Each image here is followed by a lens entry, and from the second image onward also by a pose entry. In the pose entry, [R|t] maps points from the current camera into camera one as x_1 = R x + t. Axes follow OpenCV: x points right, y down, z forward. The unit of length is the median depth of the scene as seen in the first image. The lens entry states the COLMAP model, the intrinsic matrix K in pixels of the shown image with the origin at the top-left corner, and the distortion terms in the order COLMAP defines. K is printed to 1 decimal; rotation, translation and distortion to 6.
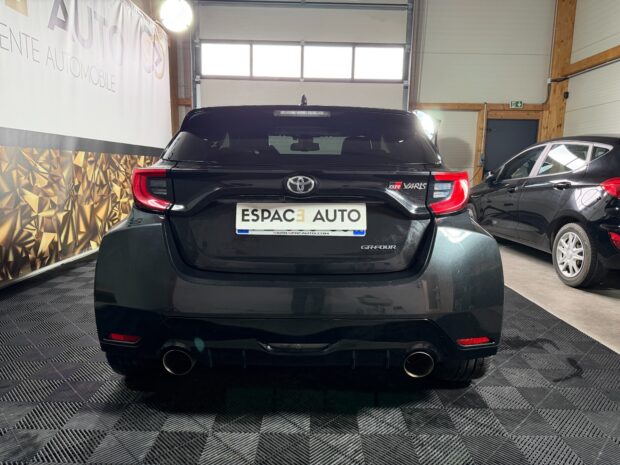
lens RADIAL K [[442.9, 0, 312.0], [0, 442.9, 234.3], [0, 0, 1]] dist [0.047212, -0.072319]
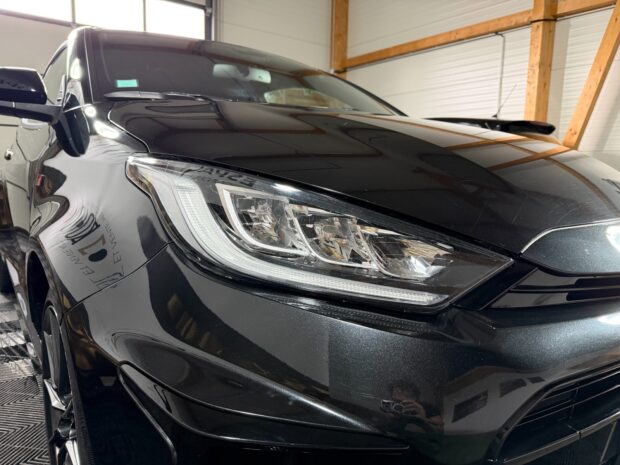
lens RADIAL K [[442.9, 0, 306.1], [0, 442.9, 233.0], [0, 0, 1]] dist [0.047212, -0.072319]
pose [[0.794440, -0.085706, 0.601265, -0.197124], [0.080399, 0.996121, 0.035761, -0.003941], [-0.601998, 0.019931, 0.798249, 0.205613]]
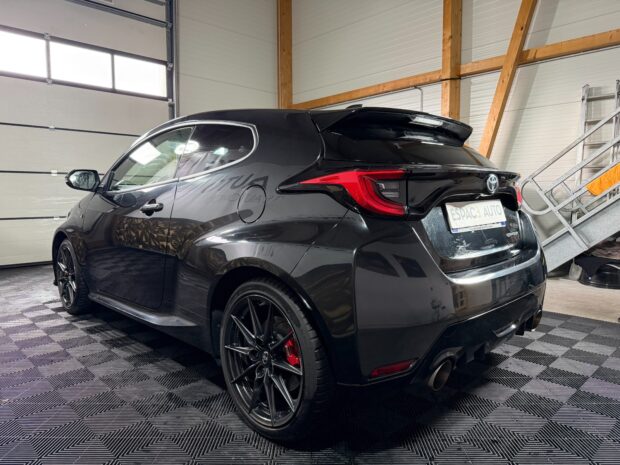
lens RADIAL K [[442.9, 0, 305.2], [0, 442.9, 234.6], [0, 0, 1]] dist [0.047212, -0.072319]
pose [[0.718185, -0.080011, 0.691237, -0.284594], [0.118413, 0.992931, -0.008098, -0.007191], [-0.685703, 0.087668, 0.722583, 0.121341]]
